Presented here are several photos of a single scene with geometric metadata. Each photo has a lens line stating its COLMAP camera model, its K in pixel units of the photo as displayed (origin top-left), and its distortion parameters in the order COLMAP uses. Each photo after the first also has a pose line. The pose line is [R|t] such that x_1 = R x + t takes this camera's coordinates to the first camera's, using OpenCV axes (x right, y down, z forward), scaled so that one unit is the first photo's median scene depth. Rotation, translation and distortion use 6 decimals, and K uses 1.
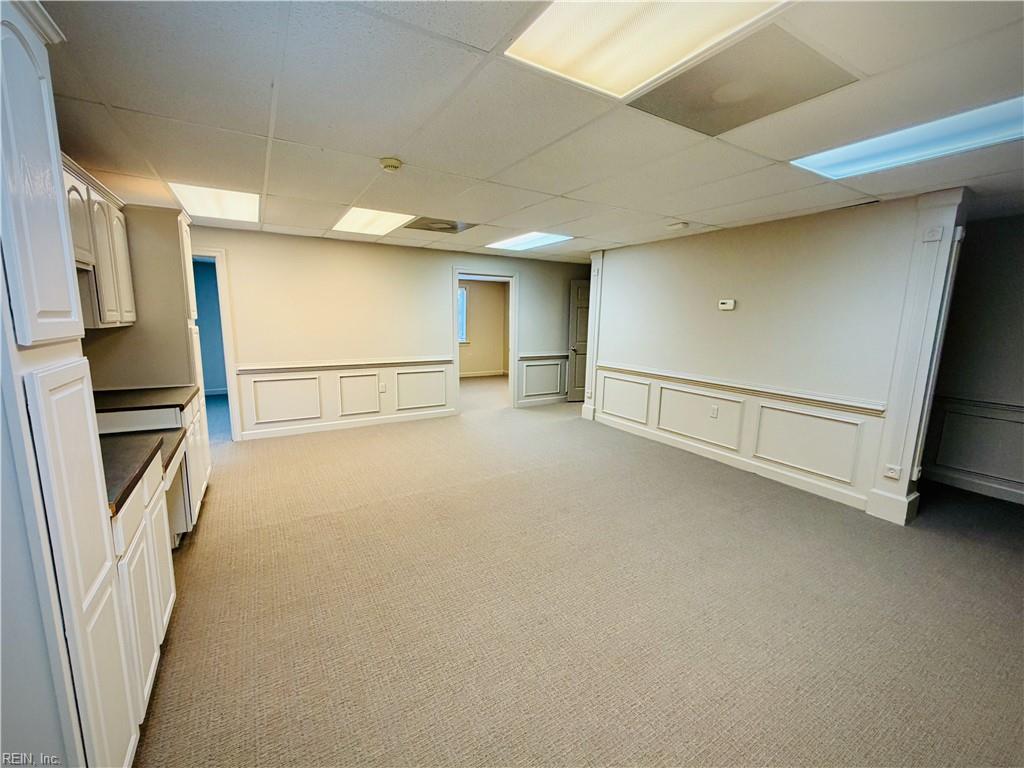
lens RADIAL K [[419.4, 0, 512.0], [0, 419.4, 384.0], [0, 0, 1]] dist [-0.000286, -0.000023]
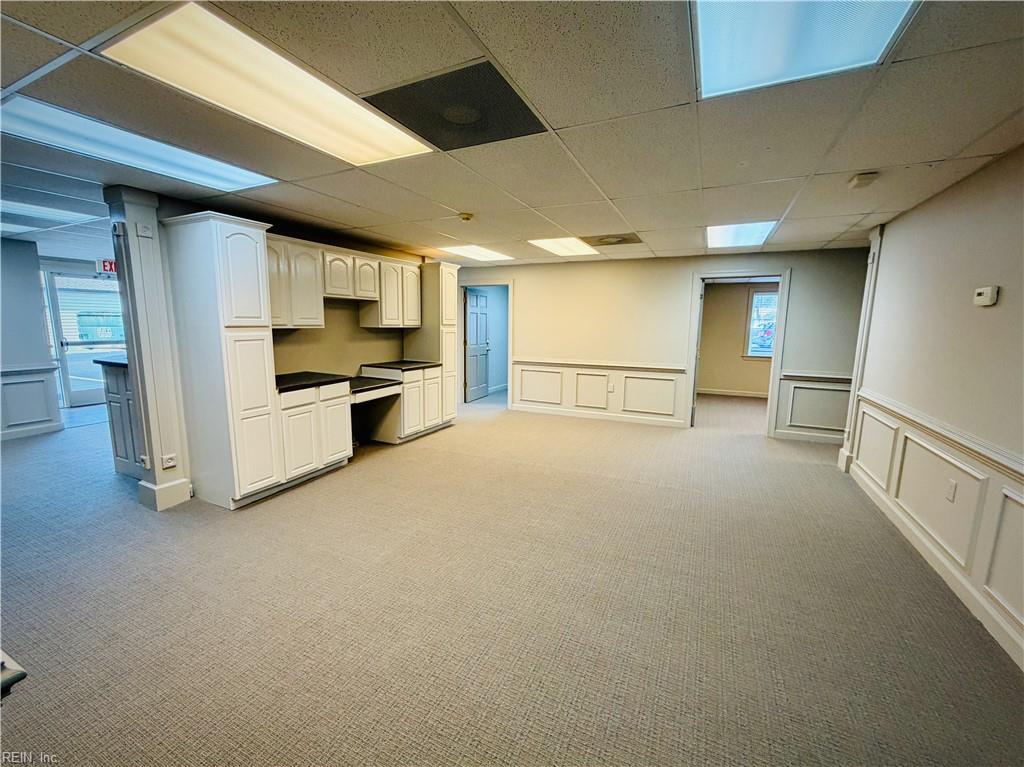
lens RADIAL K [[419.4, 0, 512.0], [0, 419.4, 383.5], [0, 0, 1]] dist [-0.000286, -0.000023]
pose [[0.552423, 0.111369, -0.826091, 0.473572], [-0.136902, 0.989699, 0.041877, -0.013528], [0.822245, 0.089959, 0.561979, 0.155714]]
